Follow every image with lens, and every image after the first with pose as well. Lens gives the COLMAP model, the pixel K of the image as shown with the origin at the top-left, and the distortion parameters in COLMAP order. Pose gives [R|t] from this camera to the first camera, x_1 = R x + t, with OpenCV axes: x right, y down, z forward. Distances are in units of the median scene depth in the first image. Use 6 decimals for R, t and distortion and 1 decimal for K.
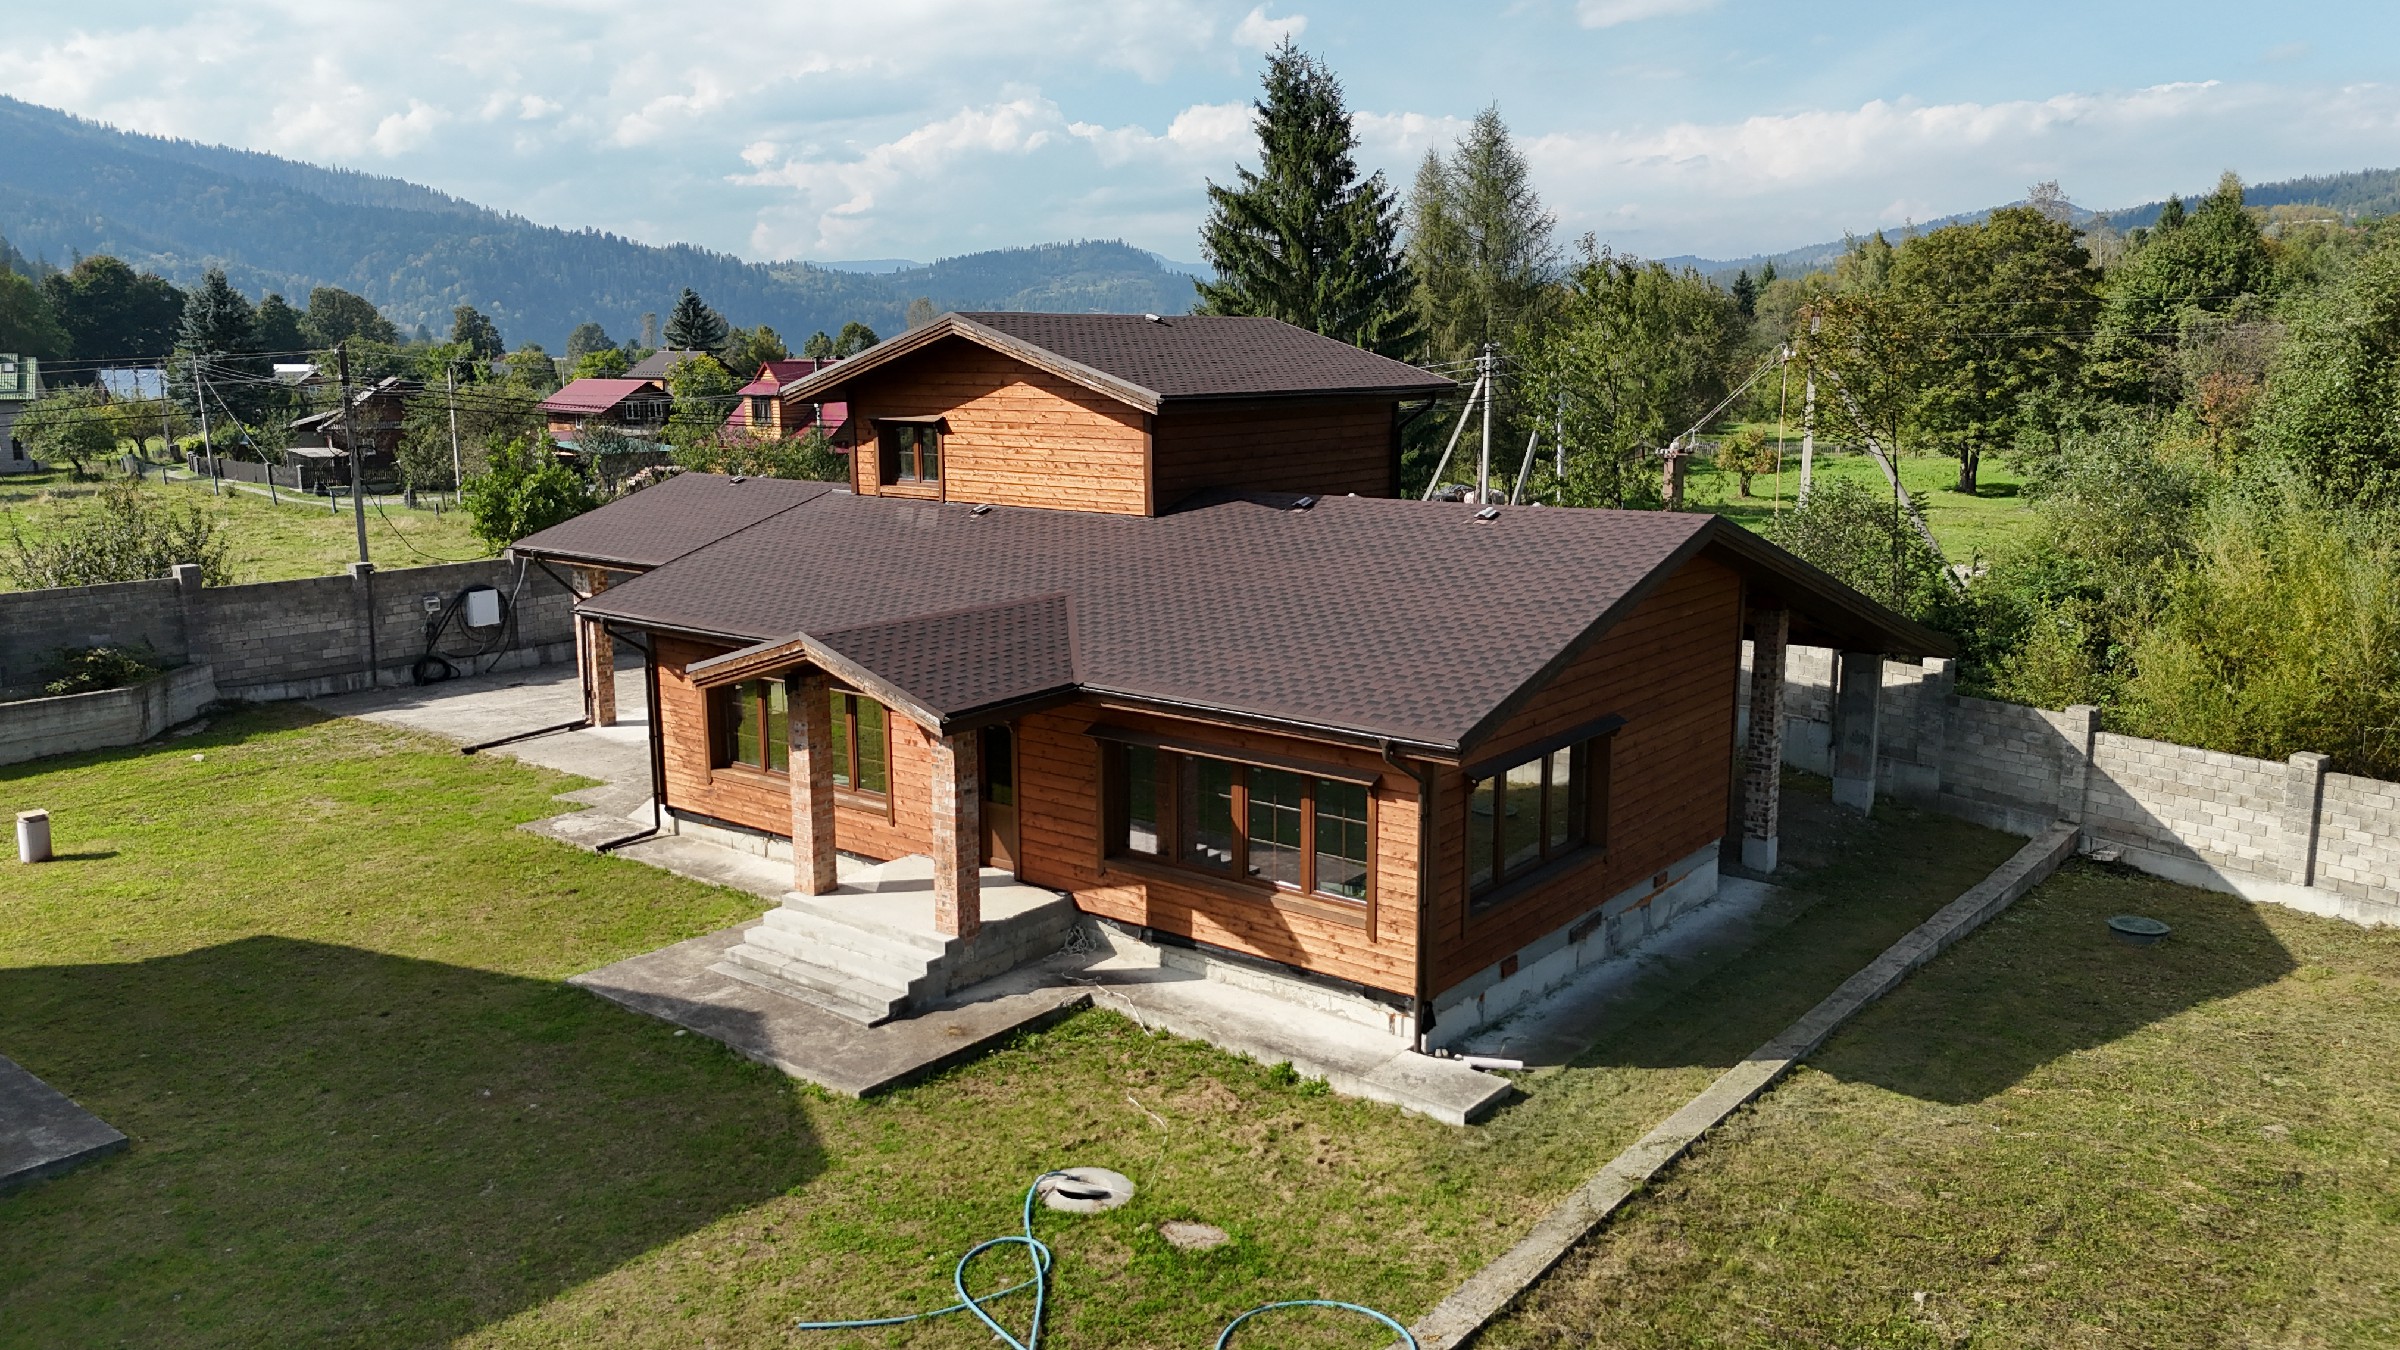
lens RADIAL K [[1764.5, 0, 1196.0], [0, 1764.5, 677.6], [0, 0, 1]] dist [0.074688, -0.069632]
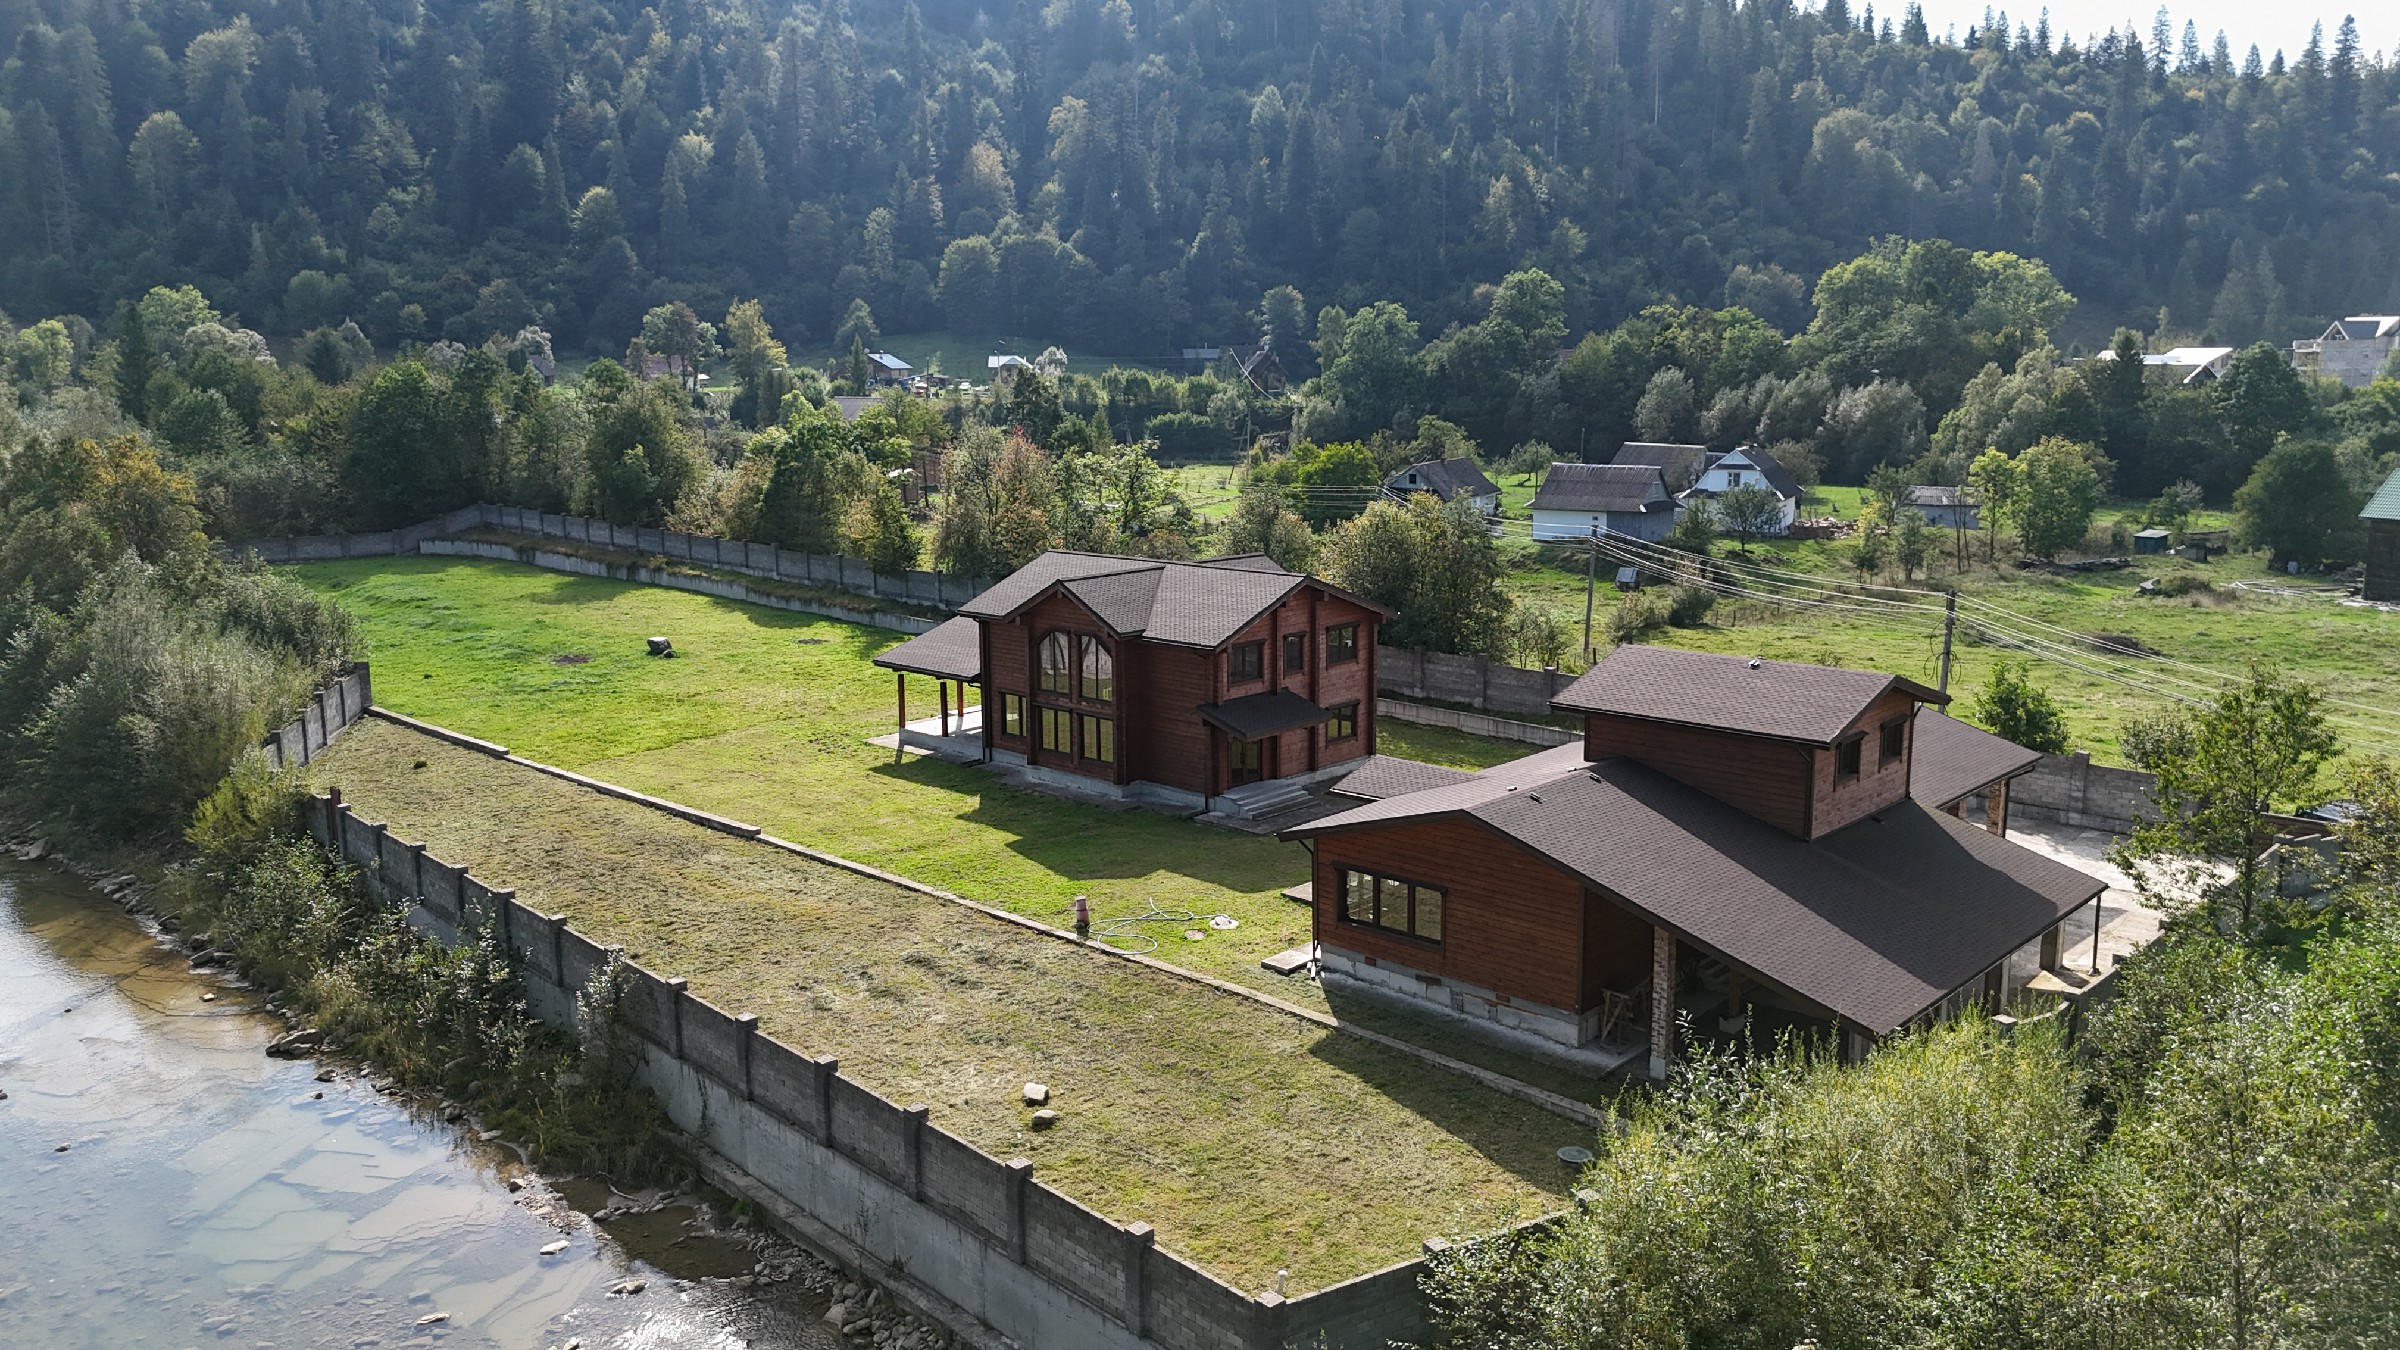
lens RADIAL K [[1764.5, 0, 1200.3], [0, 1764.5, 673.2], [0, 0, 1]] dist [0.074688, -0.069632]
pose [[-0.078287, 0.181707, -0.980231, 1.622507], [-0.177819, 0.964937, 0.193073, -0.412996], [0.980944, 0.189419, -0.043231, 0.542744]]
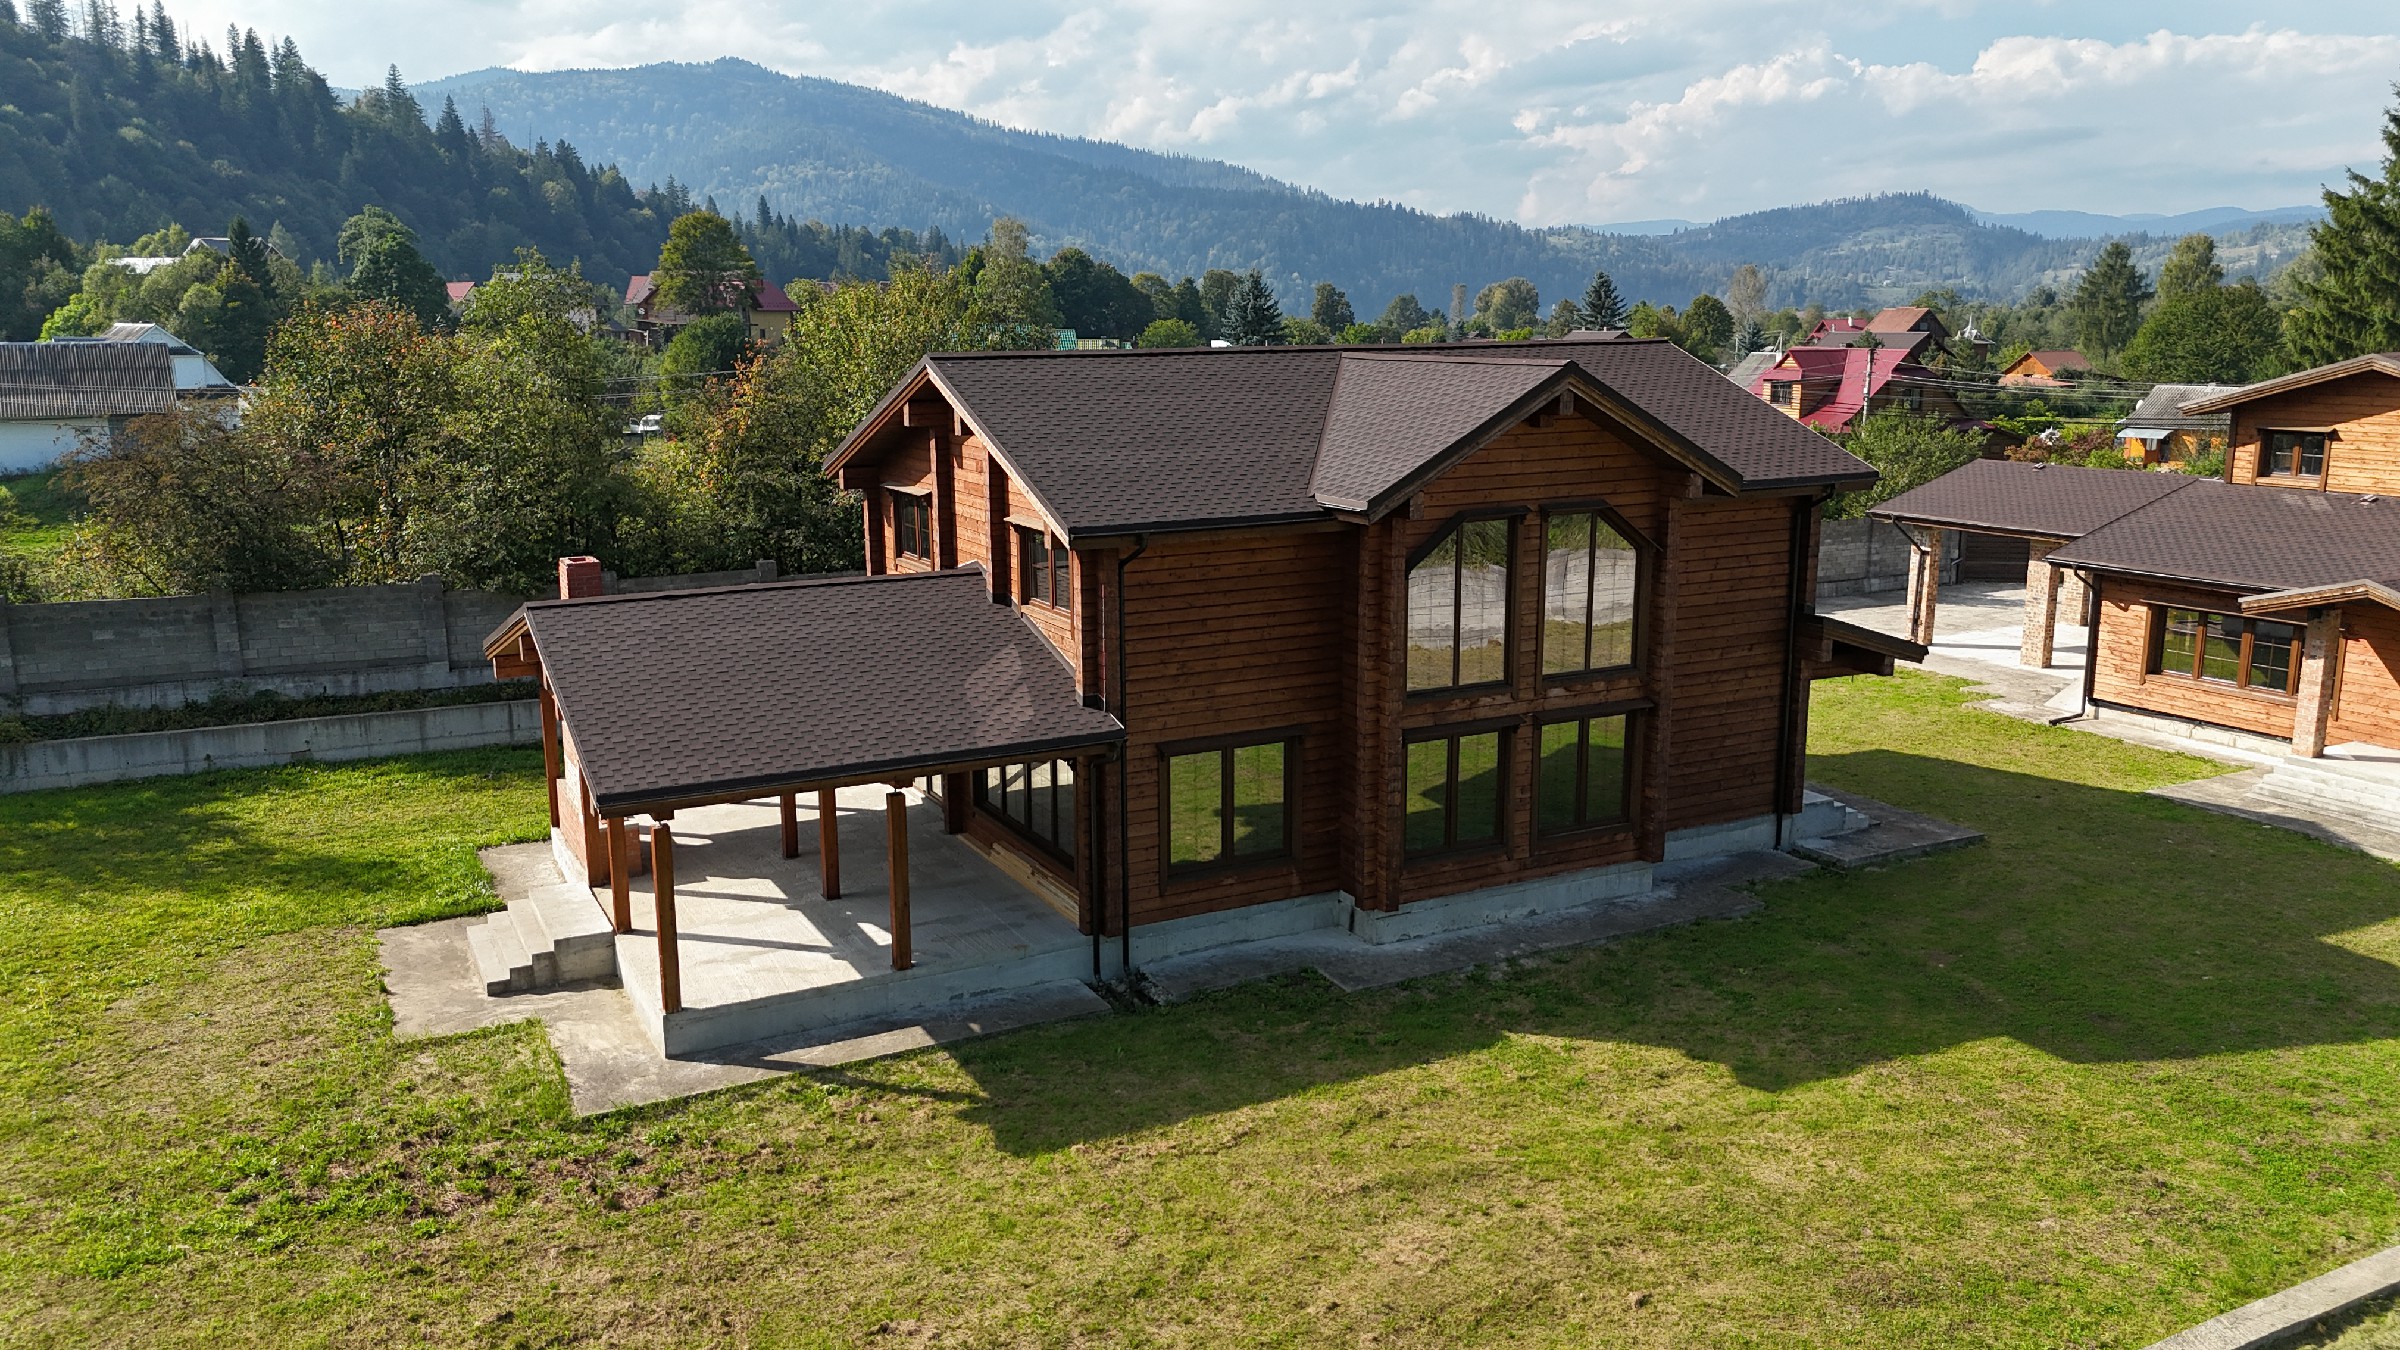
lens RADIAL K [[1764.5, 0, 1195.1], [0, 1764.5, 675.1], [0, 0, 1]] dist [0.074688, -0.069632]
pose [[0.914857, 0.080559, -0.395660, -0.348377], [-0.073339, 0.996749, 0.033369, 0.052363], [0.397062, -0.001510, 0.917791, -0.547507]]
